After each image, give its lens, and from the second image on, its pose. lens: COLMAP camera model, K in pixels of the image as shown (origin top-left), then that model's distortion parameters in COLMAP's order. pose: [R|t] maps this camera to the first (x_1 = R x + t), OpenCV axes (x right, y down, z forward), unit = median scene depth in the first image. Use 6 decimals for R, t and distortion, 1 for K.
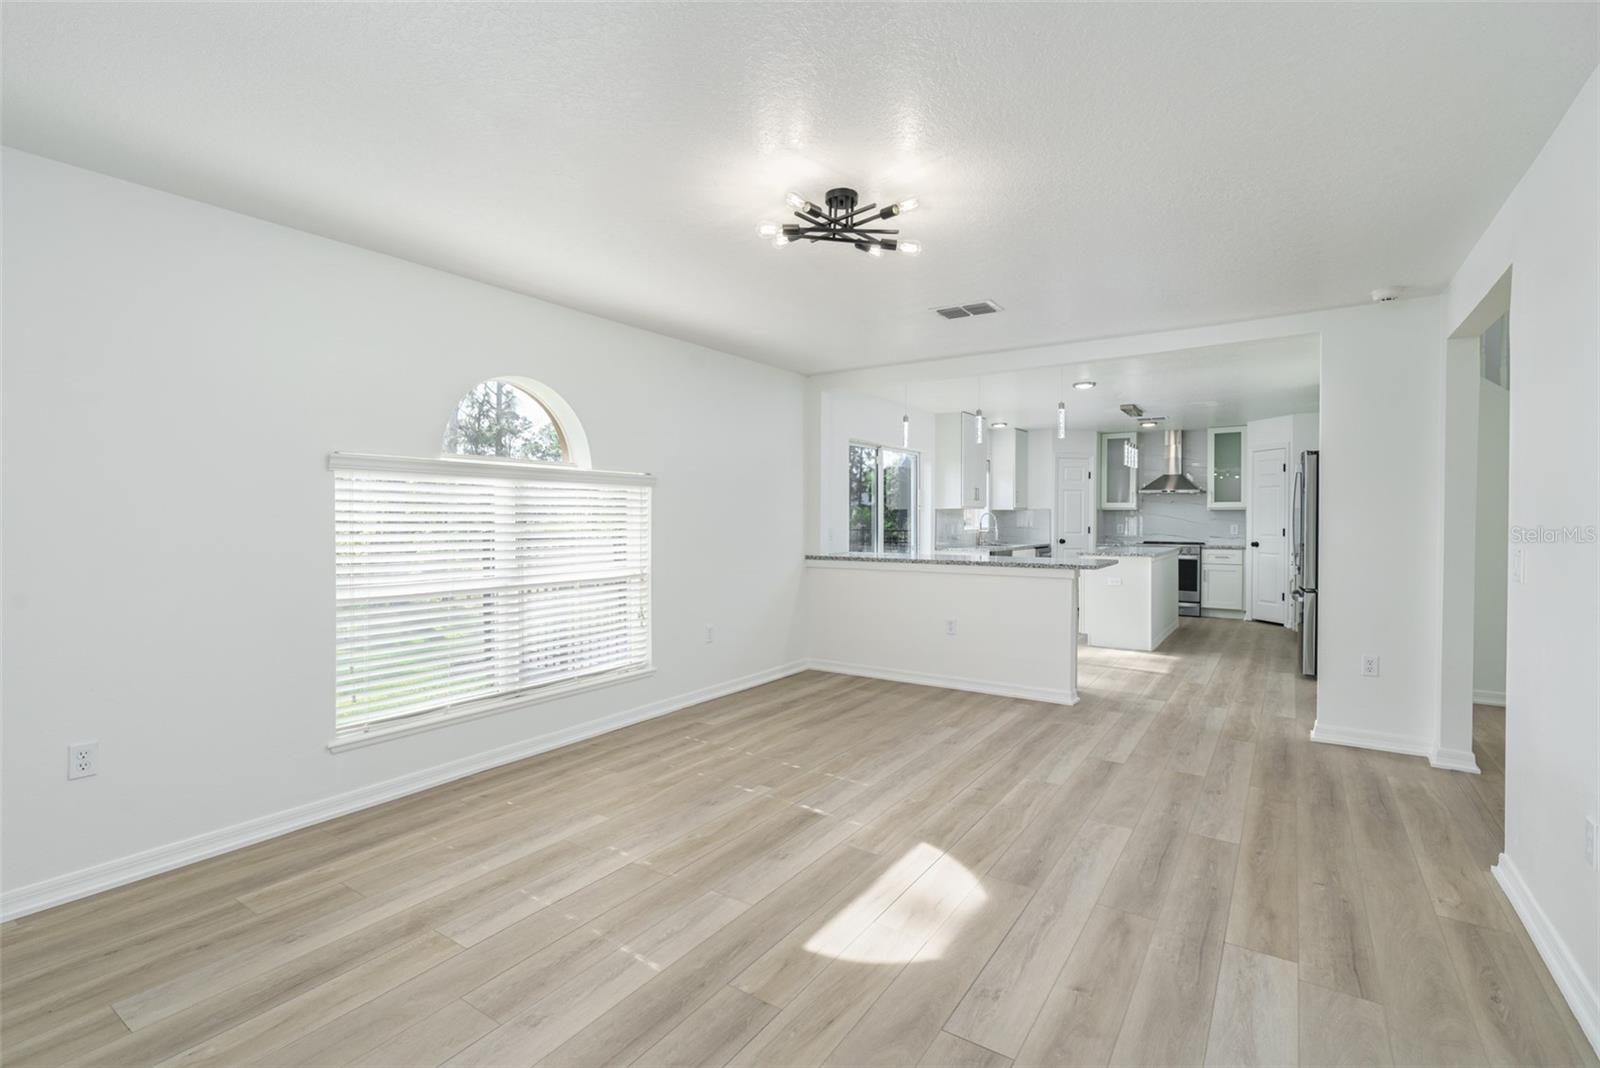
lens RADIAL K [[724.3, 0, 790.3], [0, 724.3, 537.0], [0, 0, 1]] dist [-0.000670, 0.000199]
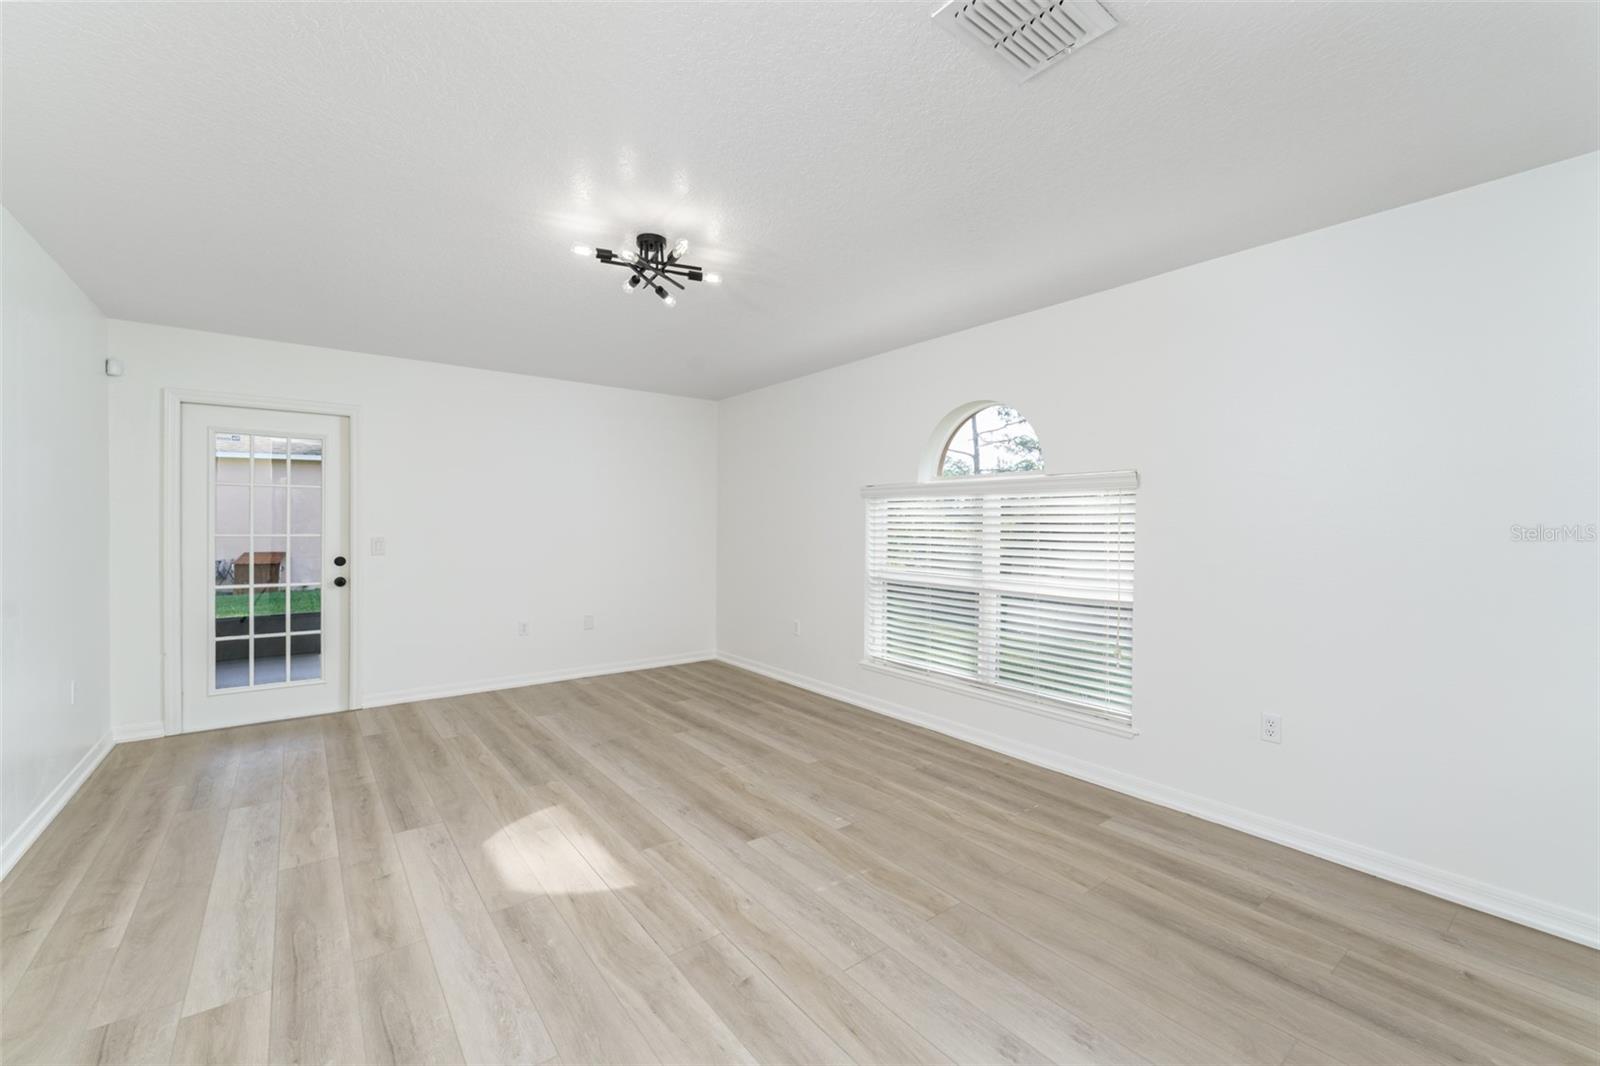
lens RADIAL K [[645.4, 0, 805.2], [0, 645.4, 529.1], [0, 0, 1]] dist [-0.002455, -0.000167]
pose [[-0.289108, 0.004993, -0.957283, 1.183649], [-0.033137, 0.999335, 0.015220, -0.054012], [0.956723, 0.036122, -0.288751, 1.864066]]
